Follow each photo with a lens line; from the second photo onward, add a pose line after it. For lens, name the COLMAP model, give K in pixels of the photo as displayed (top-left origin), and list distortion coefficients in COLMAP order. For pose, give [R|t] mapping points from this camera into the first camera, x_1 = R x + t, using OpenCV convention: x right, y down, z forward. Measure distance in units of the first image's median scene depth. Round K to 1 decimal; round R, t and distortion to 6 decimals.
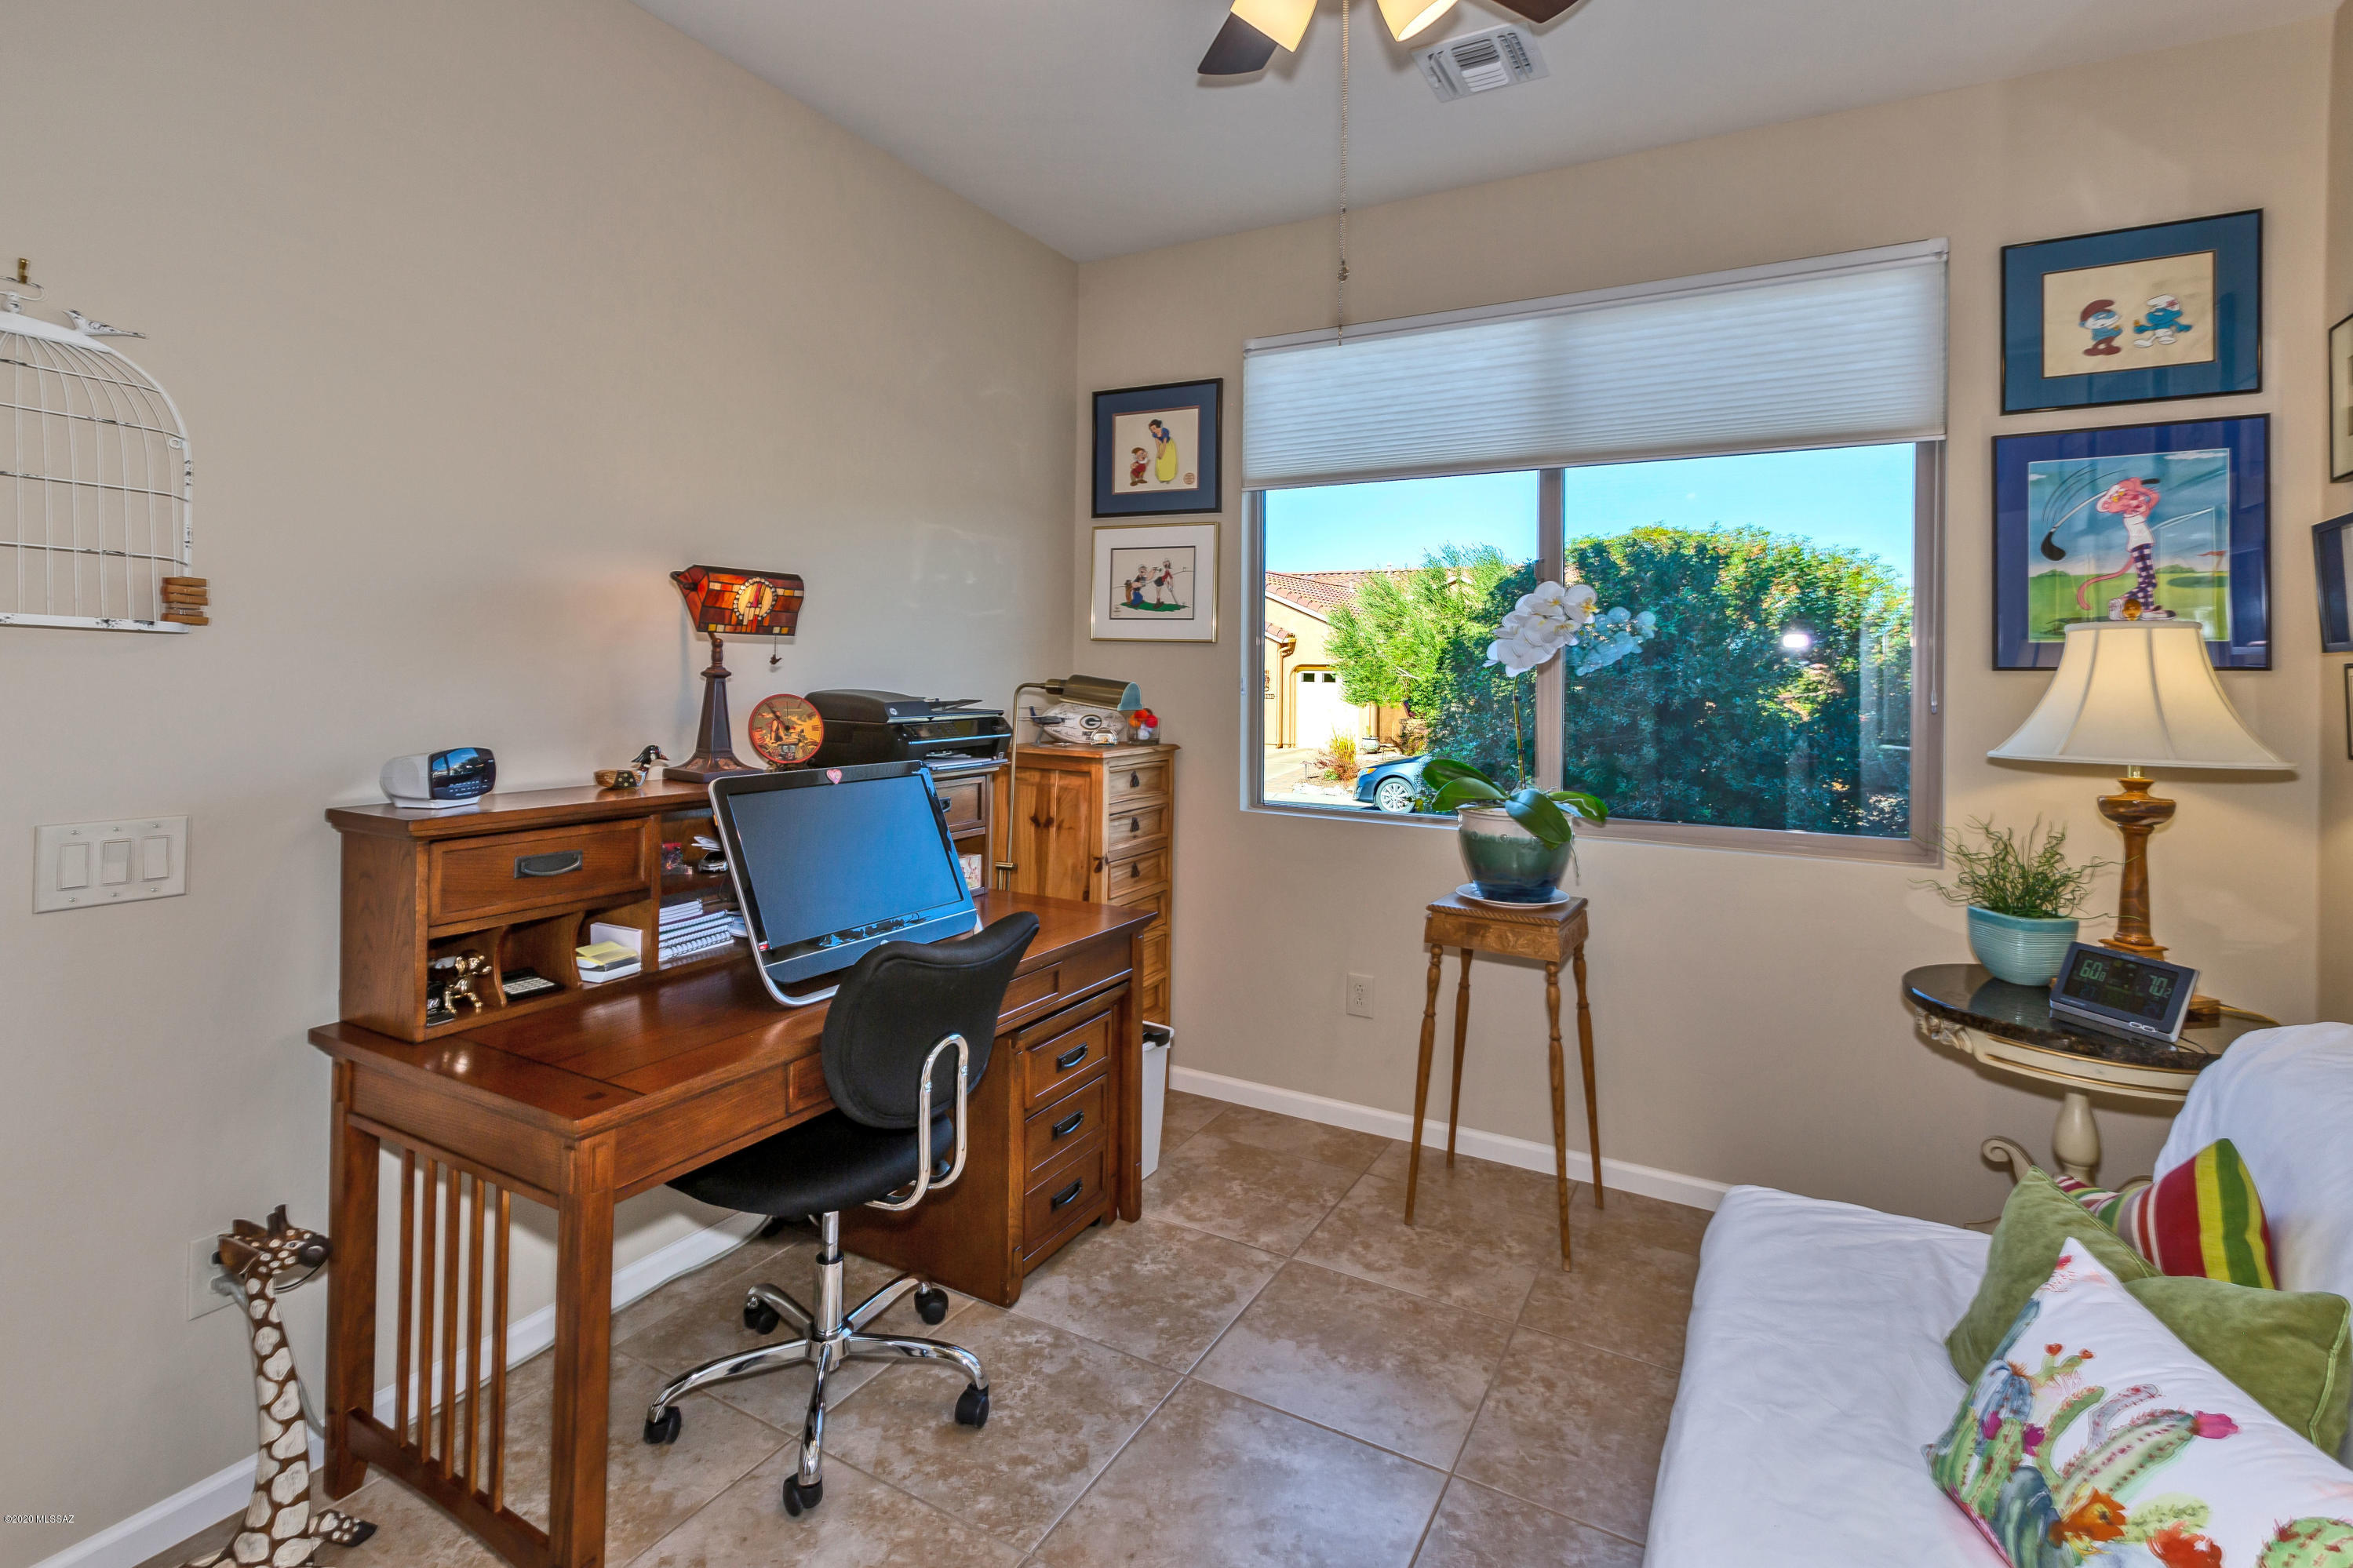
lens RADIAL K [[1112.4, 0, 1174.2], [0, 1112.4, 660.3], [0, 0, 1]] dist [0.001275, -0.000530]
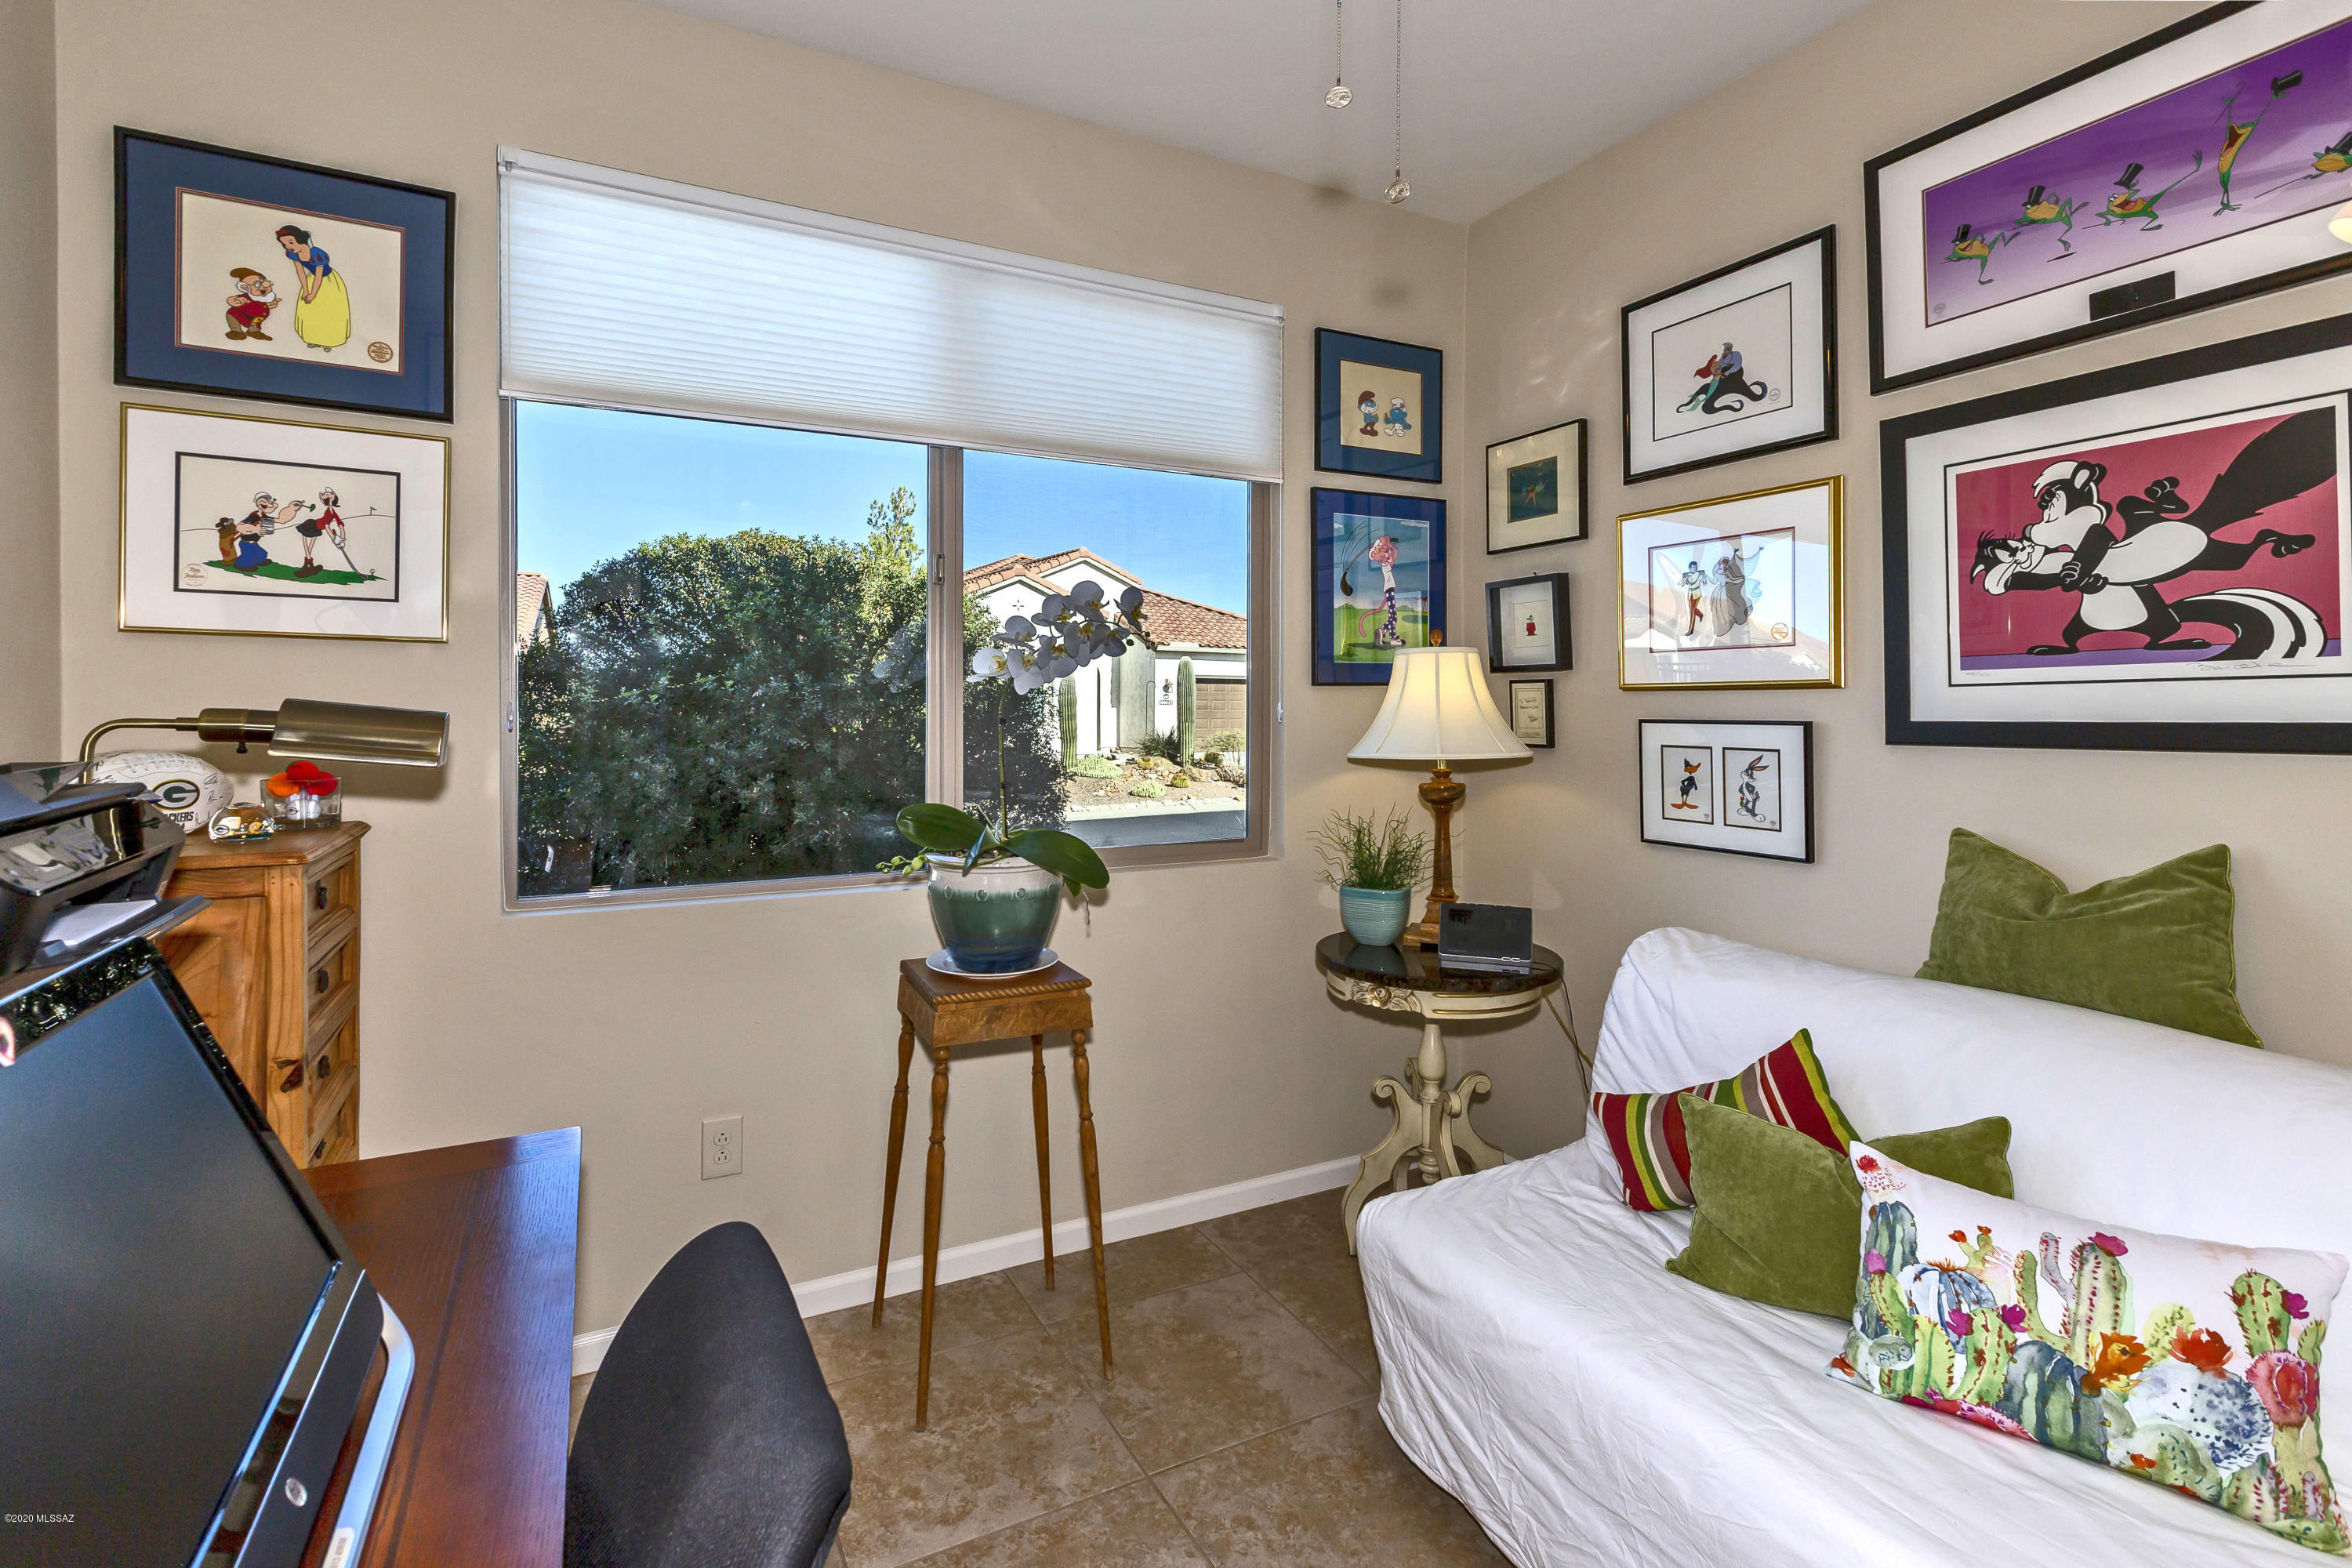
lens RADIAL K [[1088.6, 0, 1172.6], [0, 1088.6, 703.2], [0, 0, 1]] dist [-0.001705, 0.000796]
pose [[0.555507, -0.015540, 0.831366, -0.323194], [-0.003432, 0.999774, 0.020981, 0.003852], [-0.831504, -0.014508, 0.555329, 0.505136]]
